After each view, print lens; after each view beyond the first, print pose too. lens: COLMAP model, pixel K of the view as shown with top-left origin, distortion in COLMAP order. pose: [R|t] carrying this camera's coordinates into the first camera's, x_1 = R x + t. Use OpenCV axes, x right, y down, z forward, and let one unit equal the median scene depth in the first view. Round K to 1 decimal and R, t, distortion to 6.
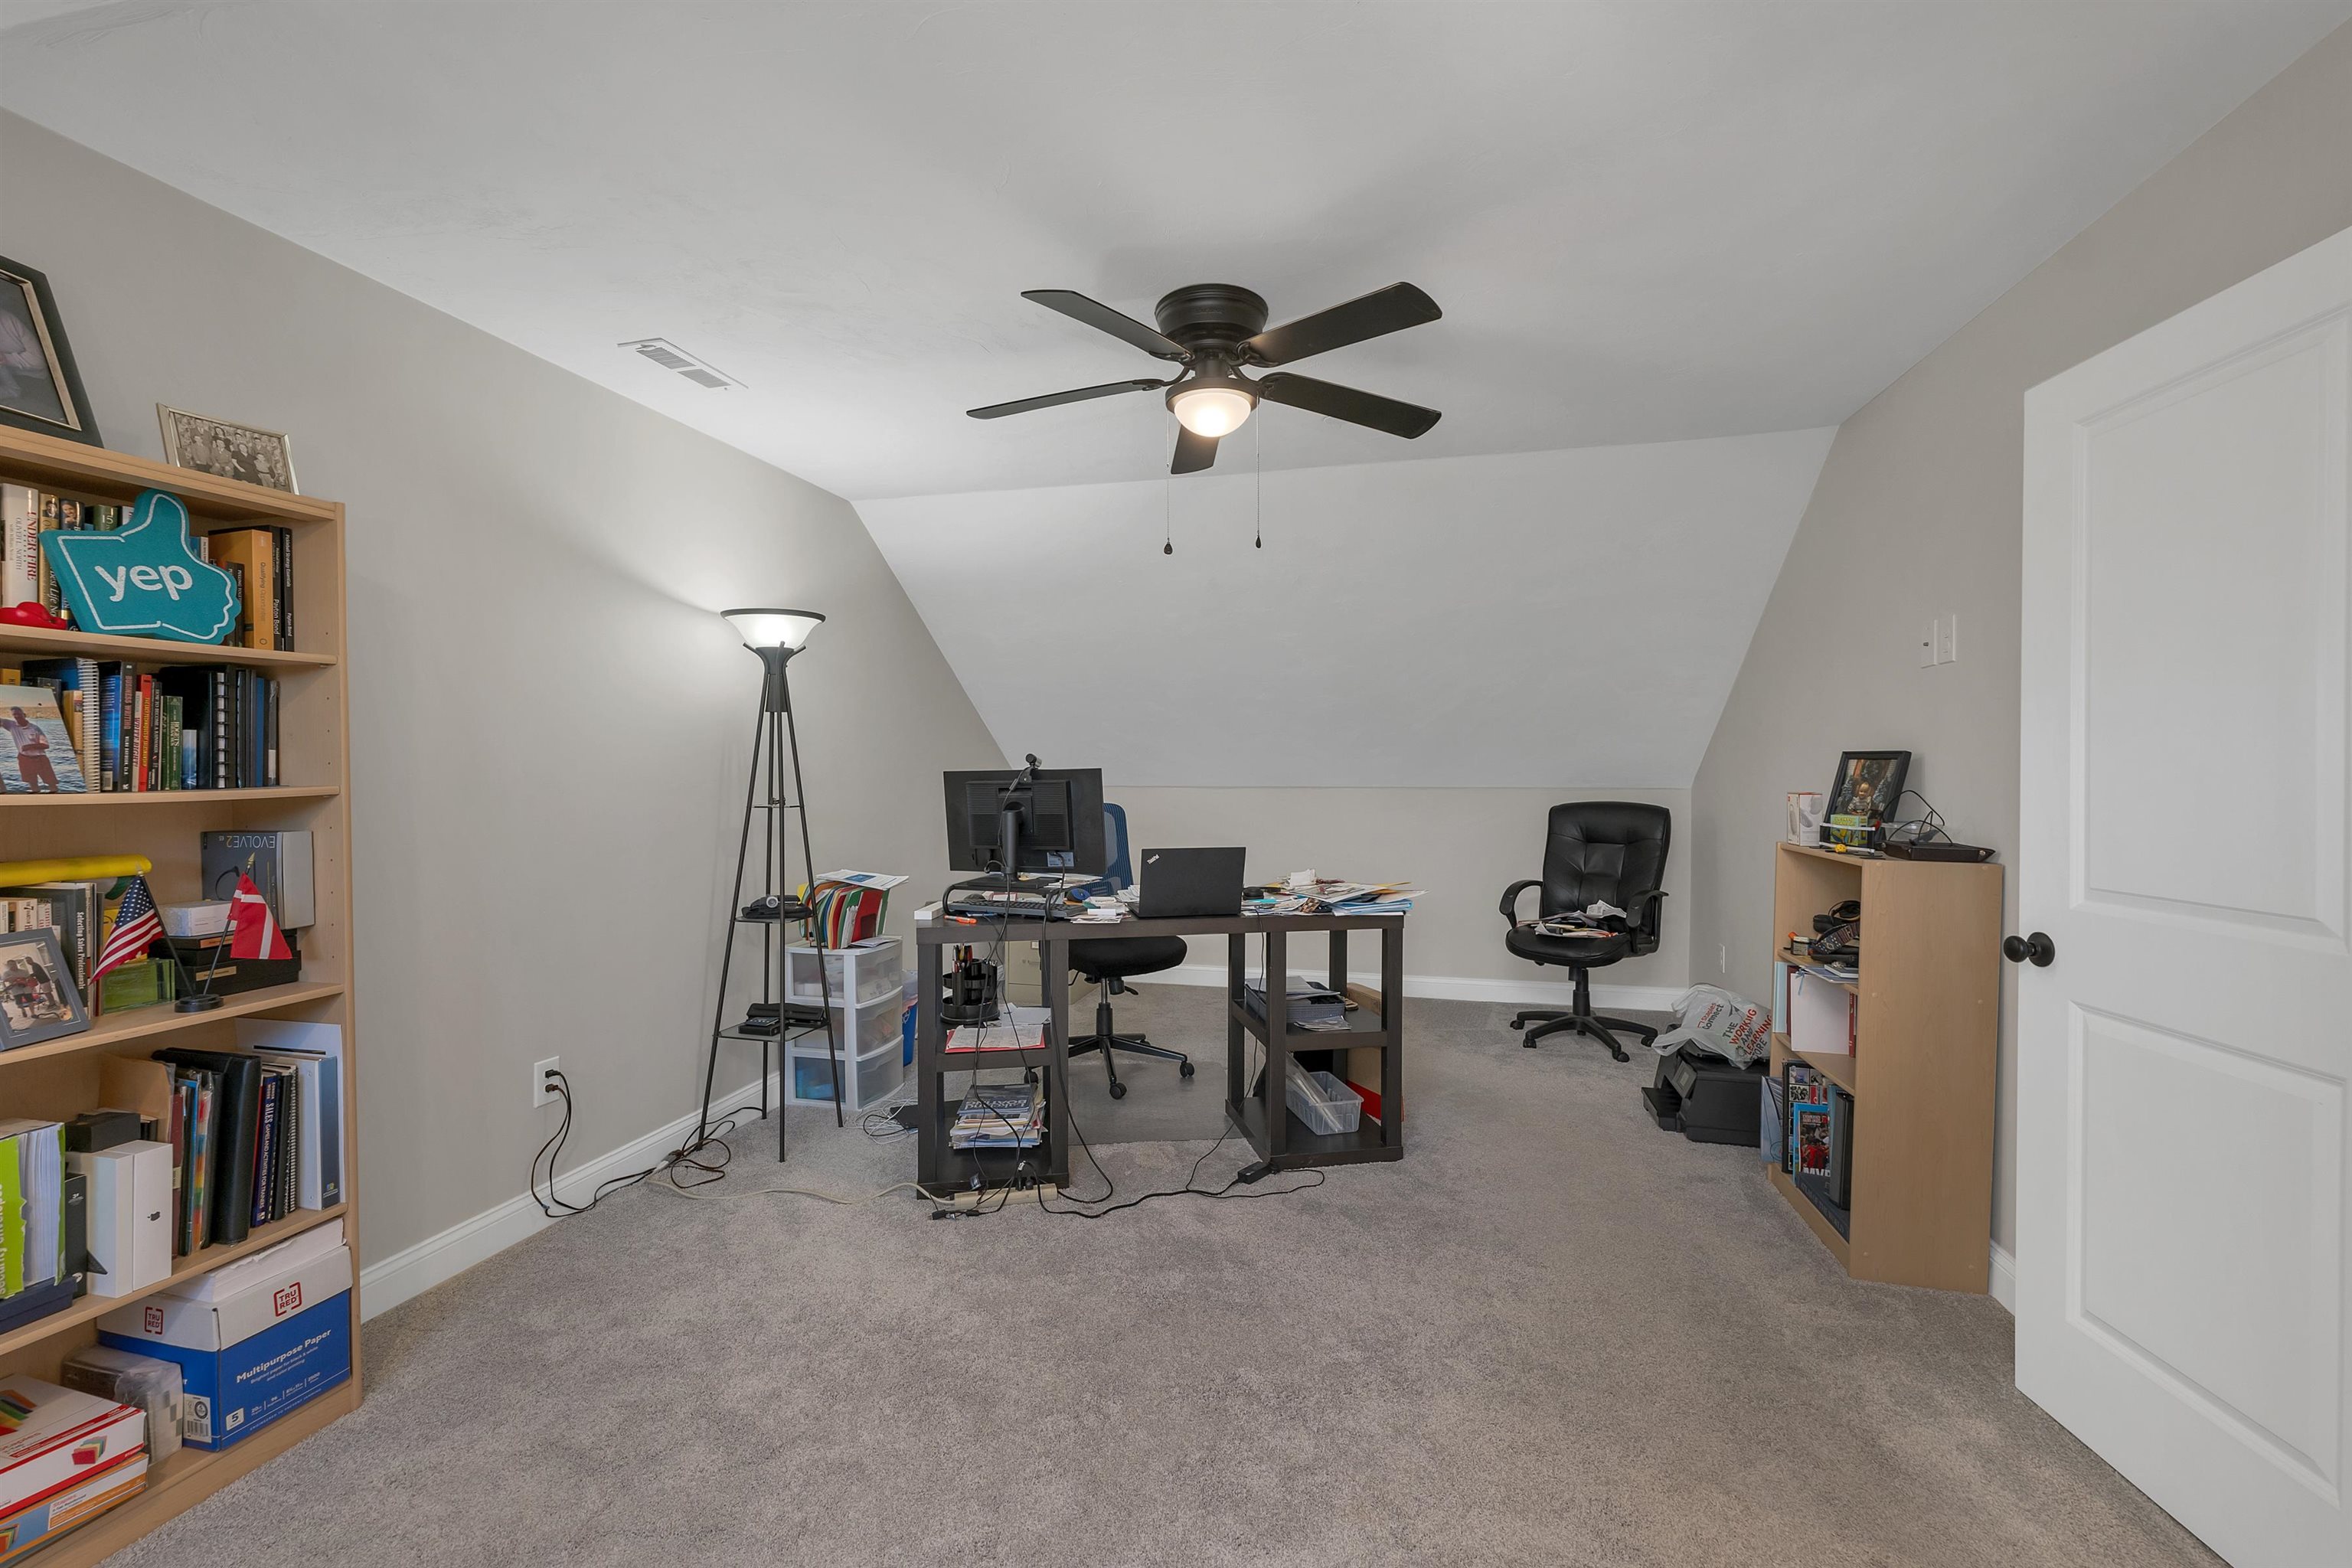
lens RADIAL K [[992.5, 0, 1168.8], [0, 992.5, 778.5], [0, 0, 1]] dist [0.001569, 0.000388]
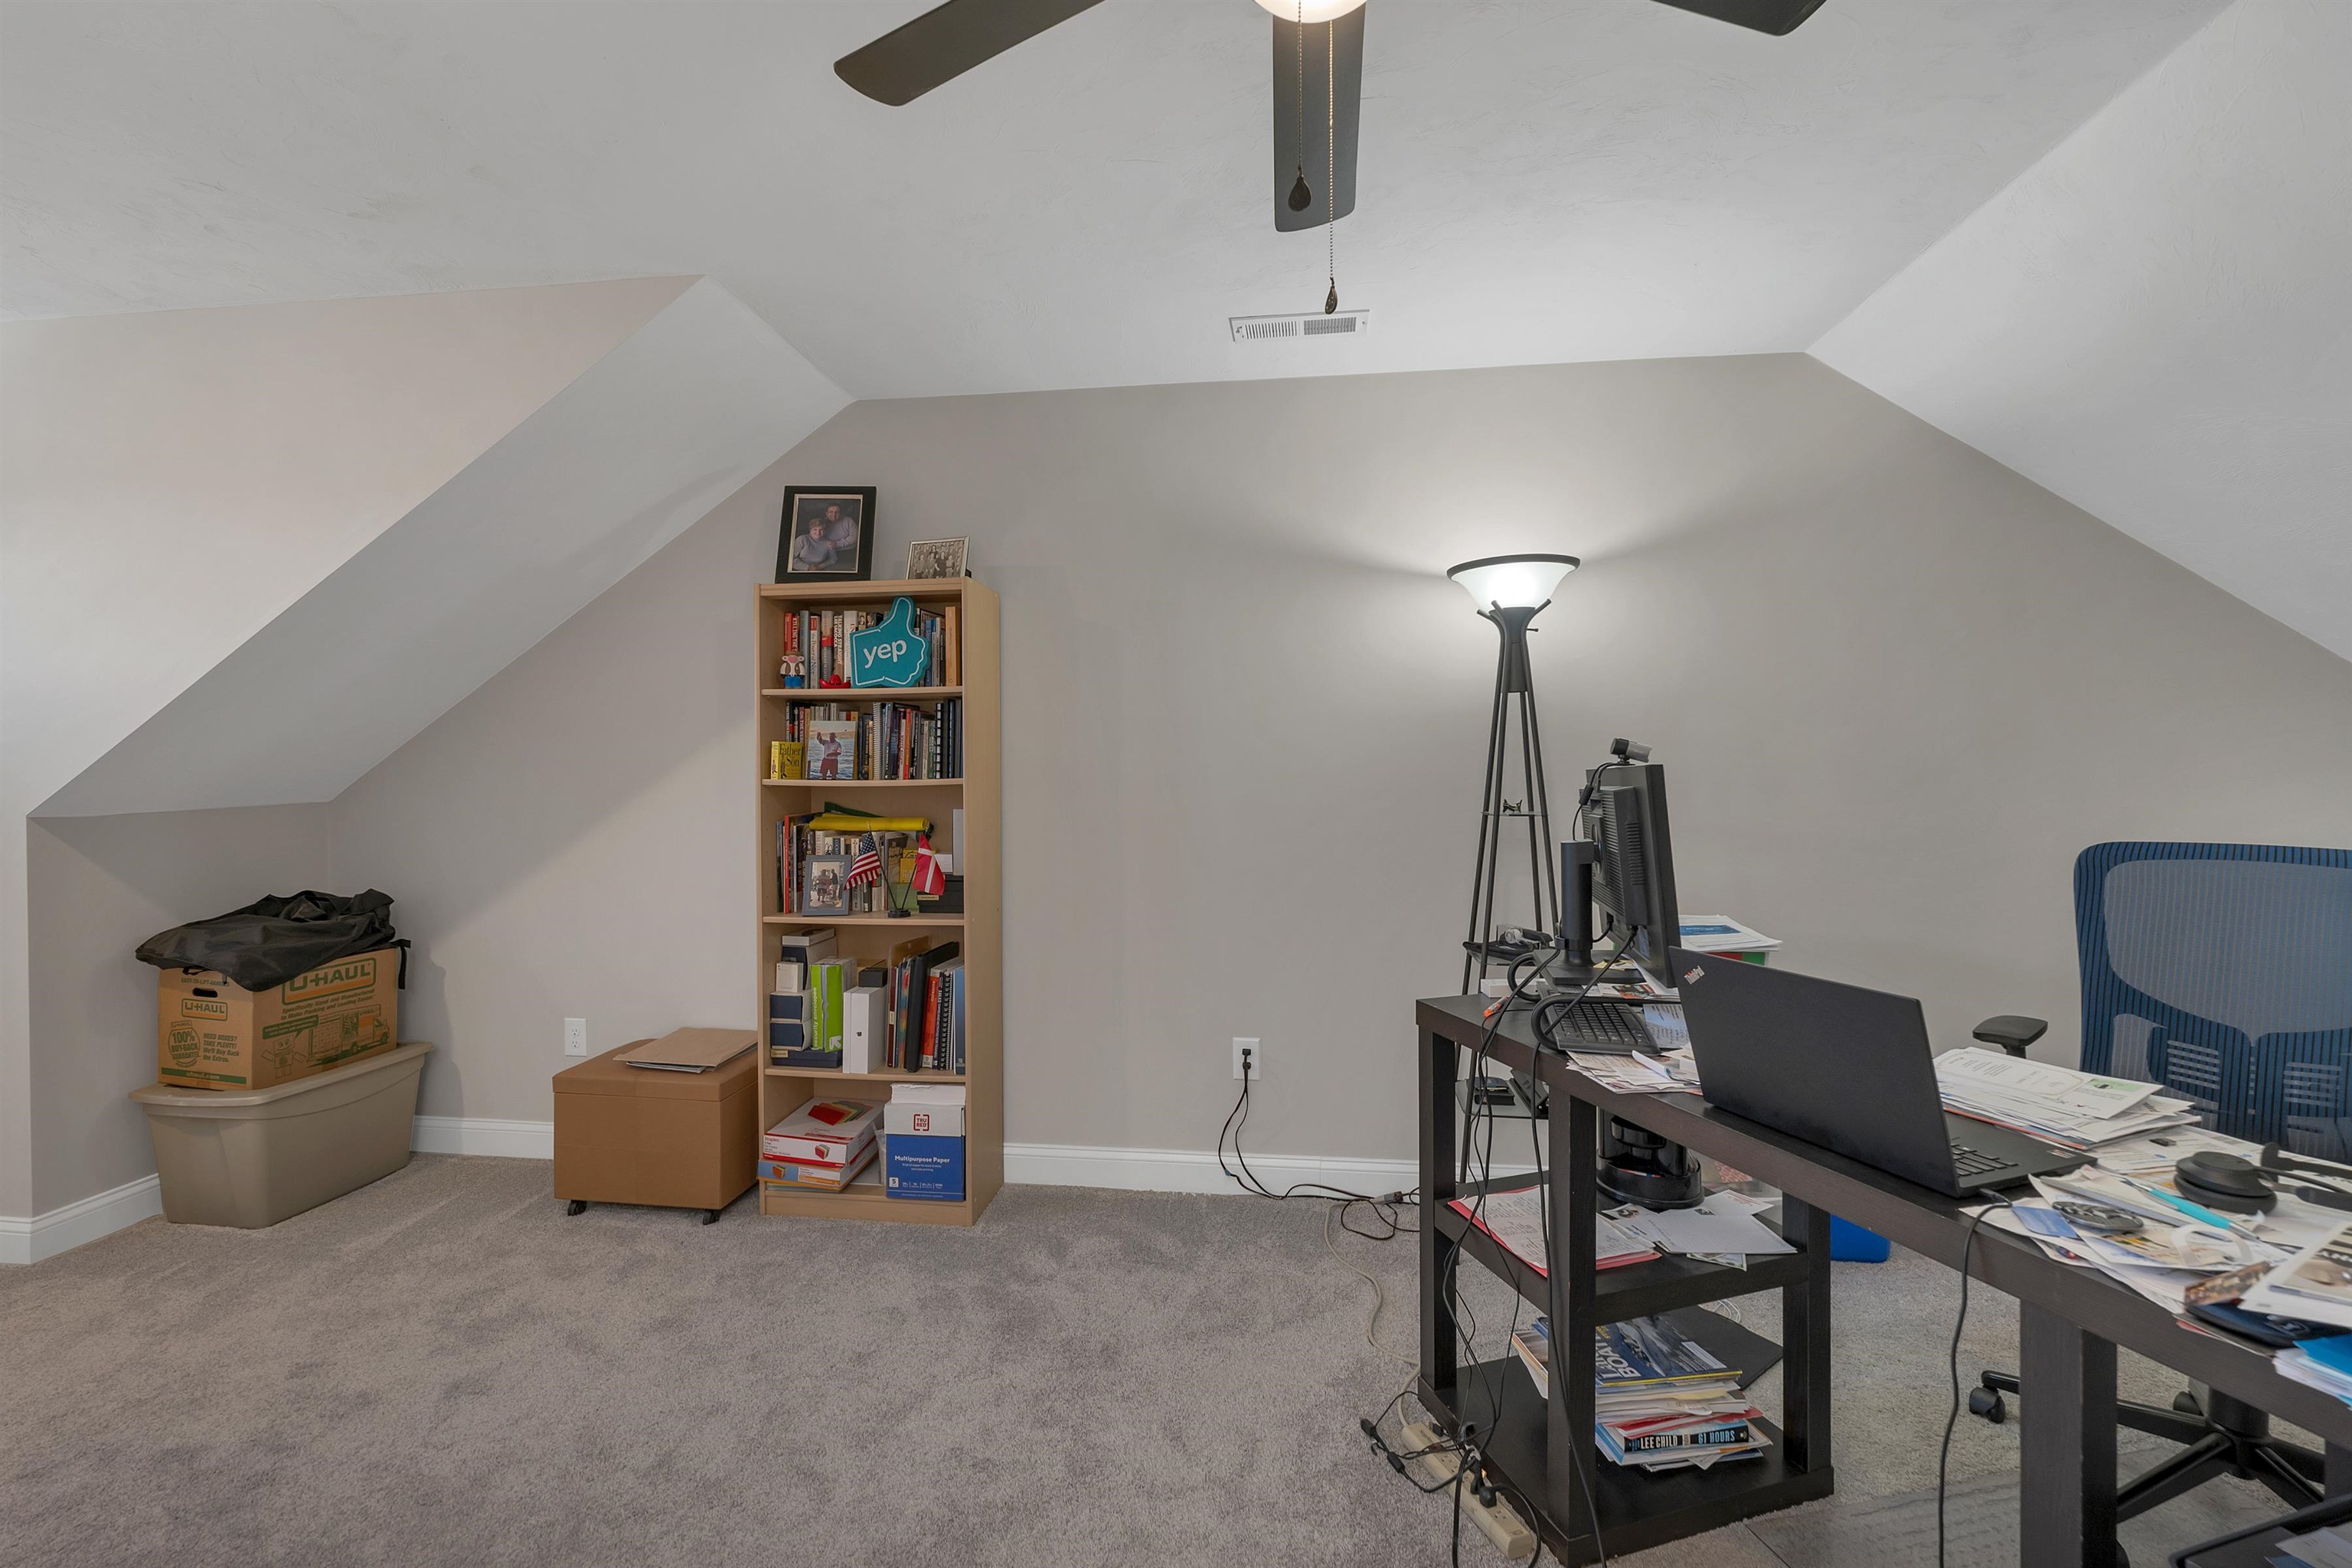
lens RADIAL K [[992.5, 0, 1179.9], [0, 992.5, 774.1], [0, 0, 1]] dist [0.001569, 0.000388]
pose [[0.121706, 0.008846, -0.992527, 0.640597], [-0.008314, 0.999934, 0.007892, -0.012744], [0.992531, 0.007292, 0.121772, 1.218775]]
